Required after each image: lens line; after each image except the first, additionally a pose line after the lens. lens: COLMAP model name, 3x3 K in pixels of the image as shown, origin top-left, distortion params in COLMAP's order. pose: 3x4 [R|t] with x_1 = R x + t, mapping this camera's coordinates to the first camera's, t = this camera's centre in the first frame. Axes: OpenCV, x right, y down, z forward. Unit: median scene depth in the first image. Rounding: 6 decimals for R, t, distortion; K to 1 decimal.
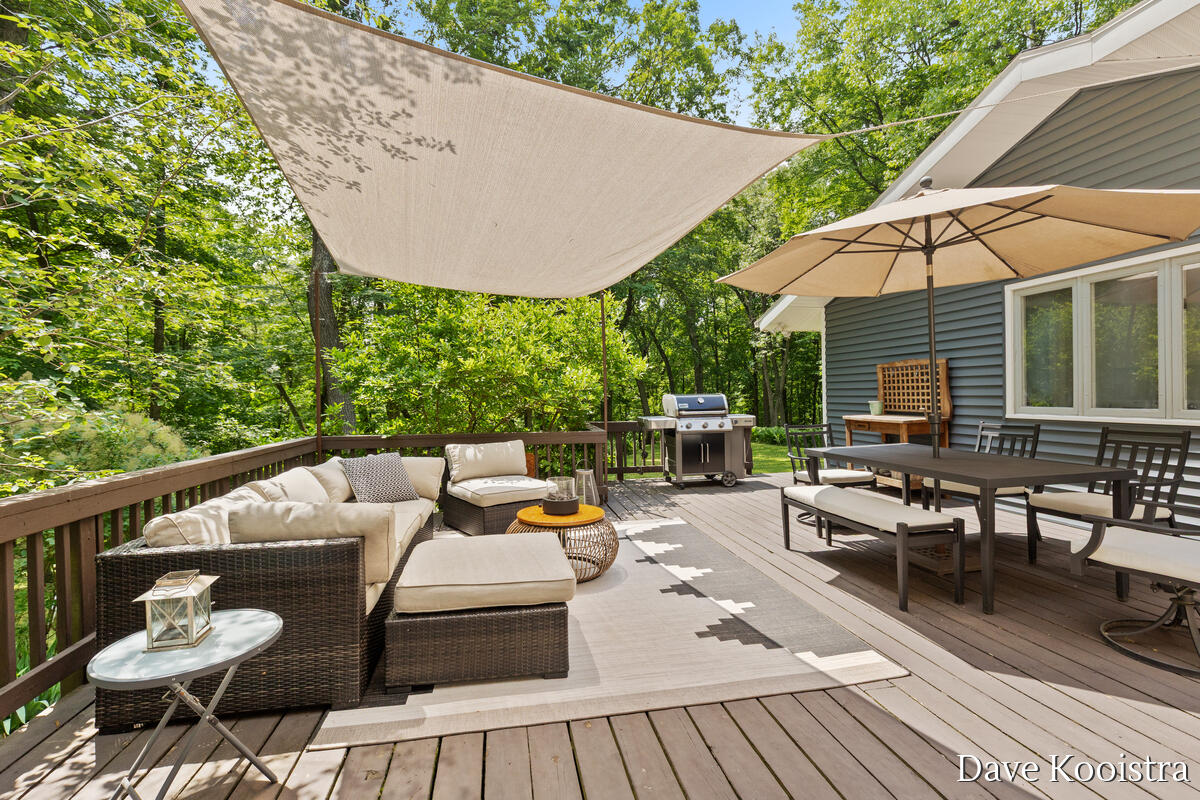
lens RADIAL K [[577.5, 0, 598.3], [0, 577.5, 396.5], [0, 0, 1]] dist [-0.004503, -0.001381]
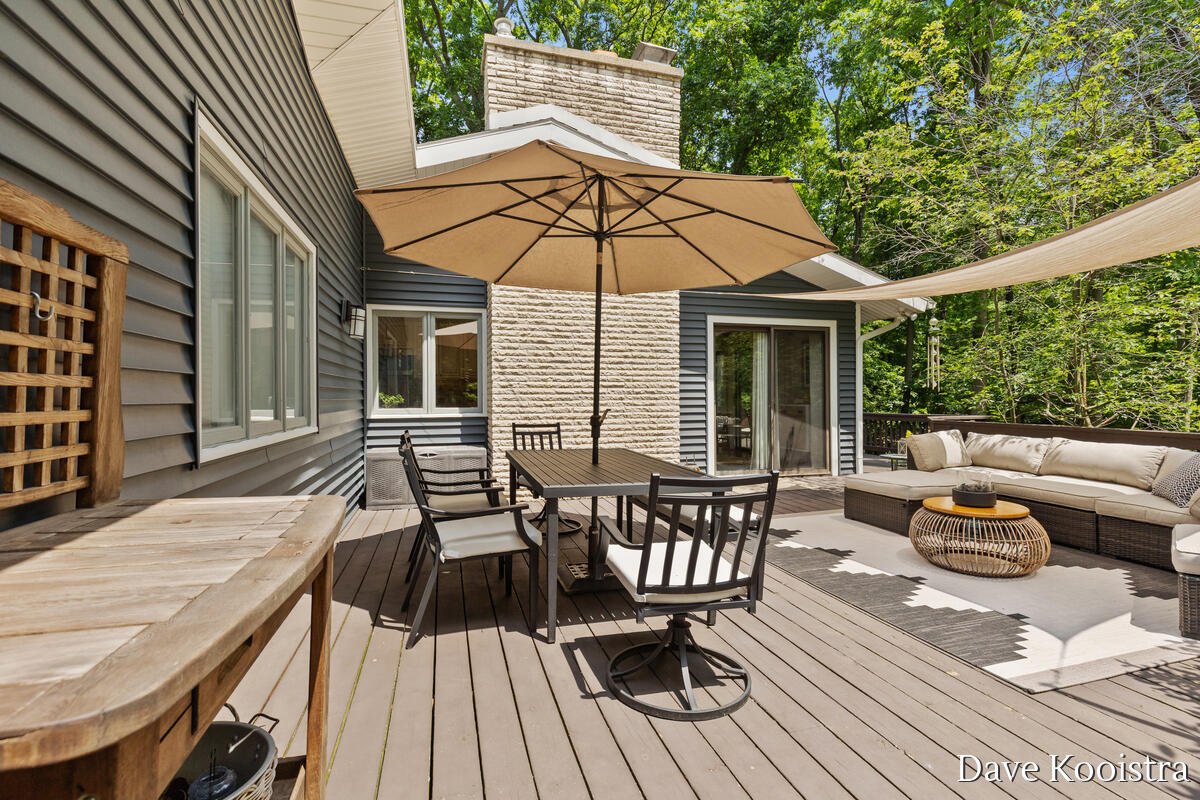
lens RADIAL K [[577.5, 0, 602.6], [0, 577.5, 395.5], [0, 0, 1]] dist [-0.004503, -0.001381]
pose [[-0.994752, 0.016656, -0.100952, 0.636948], [0.015767, 0.999830, 0.009603, -0.006276], [0.101095, 0.007961, -0.994845, 1.830404]]
